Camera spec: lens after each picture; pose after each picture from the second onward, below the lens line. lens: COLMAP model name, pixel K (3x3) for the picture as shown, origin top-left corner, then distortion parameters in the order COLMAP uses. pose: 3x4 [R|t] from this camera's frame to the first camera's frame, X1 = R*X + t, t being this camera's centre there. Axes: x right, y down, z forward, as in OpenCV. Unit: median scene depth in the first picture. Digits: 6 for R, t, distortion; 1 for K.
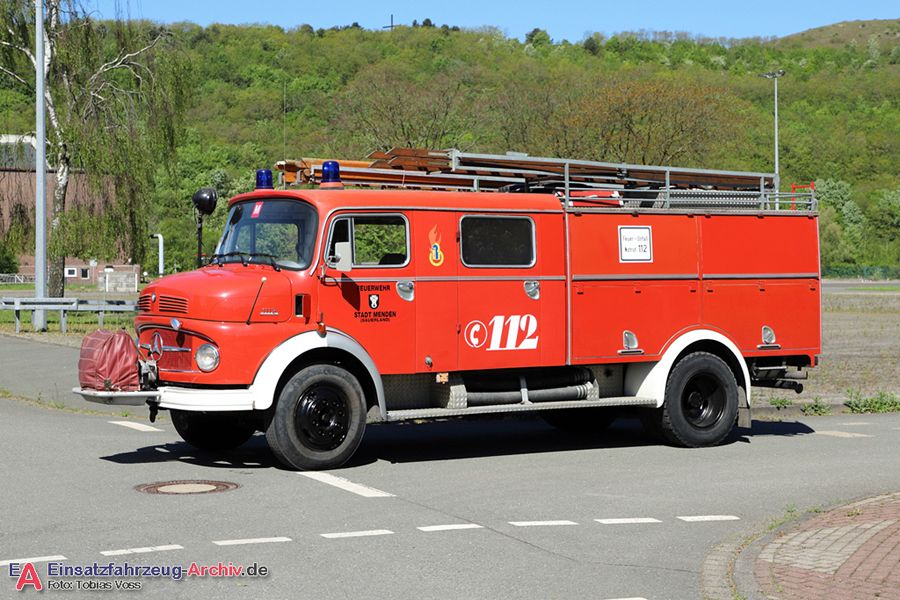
lens RADIAL K [[1821.9, 0, 474.7], [0, 1821.9, 267.8], [0, 0, 1]] dist [0.332726, 0.313171]
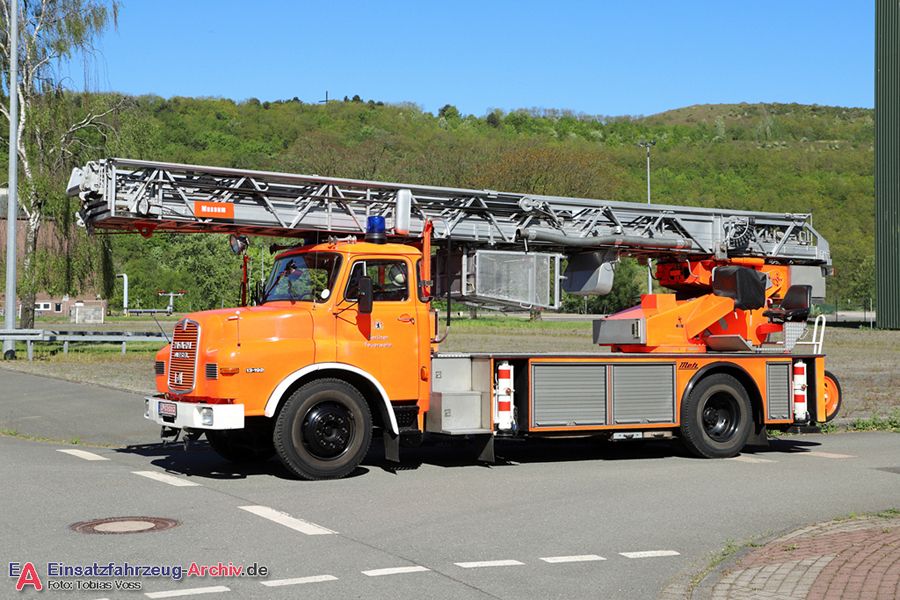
lens RADIAL K [[1325.2, 0, 477.5], [0, 1325.2, 264.0], [0, 0, 1]] dist [0.165471, 0.059917]
pose [[0.997178, 0.006817, 0.074760, -0.011305], [-0.004628, 0.999557, -0.029402, -0.000425], [-0.074928, 0.028973, 0.996768, 0.132407]]
